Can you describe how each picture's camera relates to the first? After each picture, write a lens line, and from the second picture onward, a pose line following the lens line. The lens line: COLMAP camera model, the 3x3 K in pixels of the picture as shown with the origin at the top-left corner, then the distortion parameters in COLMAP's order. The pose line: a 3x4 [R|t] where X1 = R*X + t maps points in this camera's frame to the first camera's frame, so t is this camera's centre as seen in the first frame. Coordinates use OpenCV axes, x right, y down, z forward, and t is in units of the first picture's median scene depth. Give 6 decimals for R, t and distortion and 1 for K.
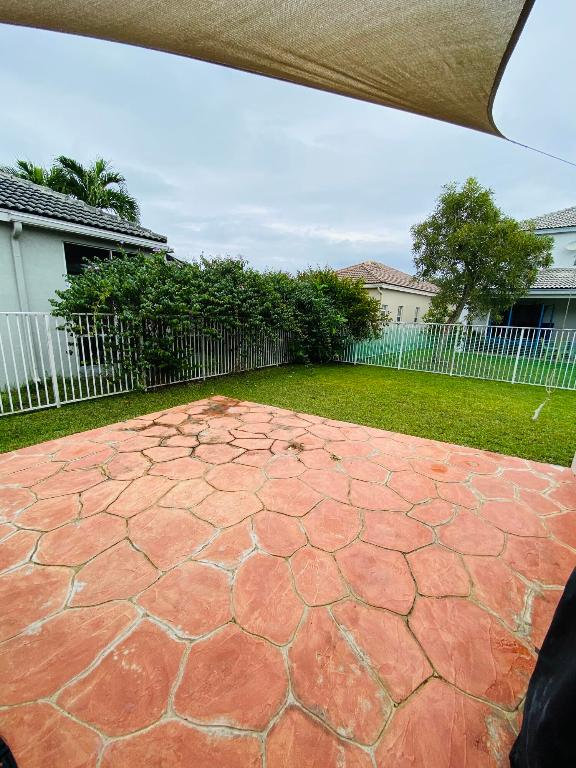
lens RADIAL K [[315.2, 0, 290.2], [0, 315.2, 378.1], [0, 0, 1]] dist [0.002123, -0.002605]
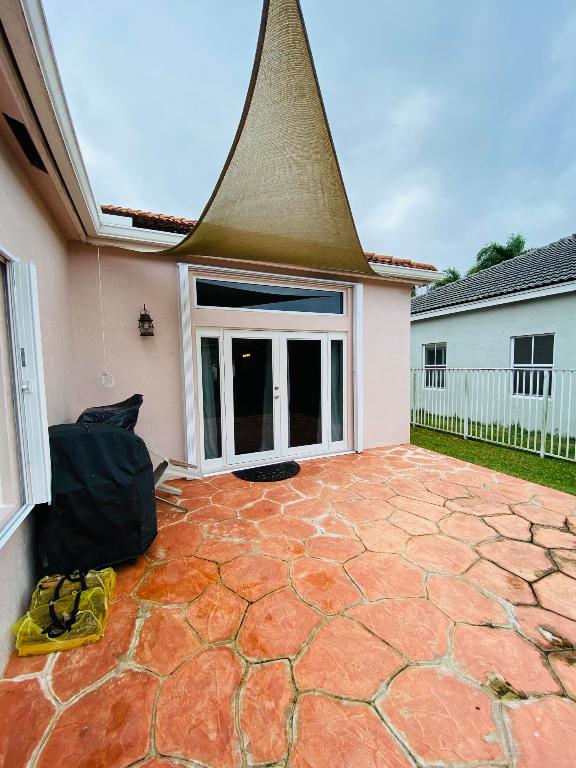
lens RADIAL K [[315.2, 0, 289.2], [0, 315.2, 390.7], [0, 0, 1]] dist [0.002123, -0.002605]
pose [[-0.578342, 0.043359, -0.814641, 0.757322], [-0.173707, 0.969141, 0.174903, -0.196054], [0.797086, 0.242663, -0.552963, 1.056421]]
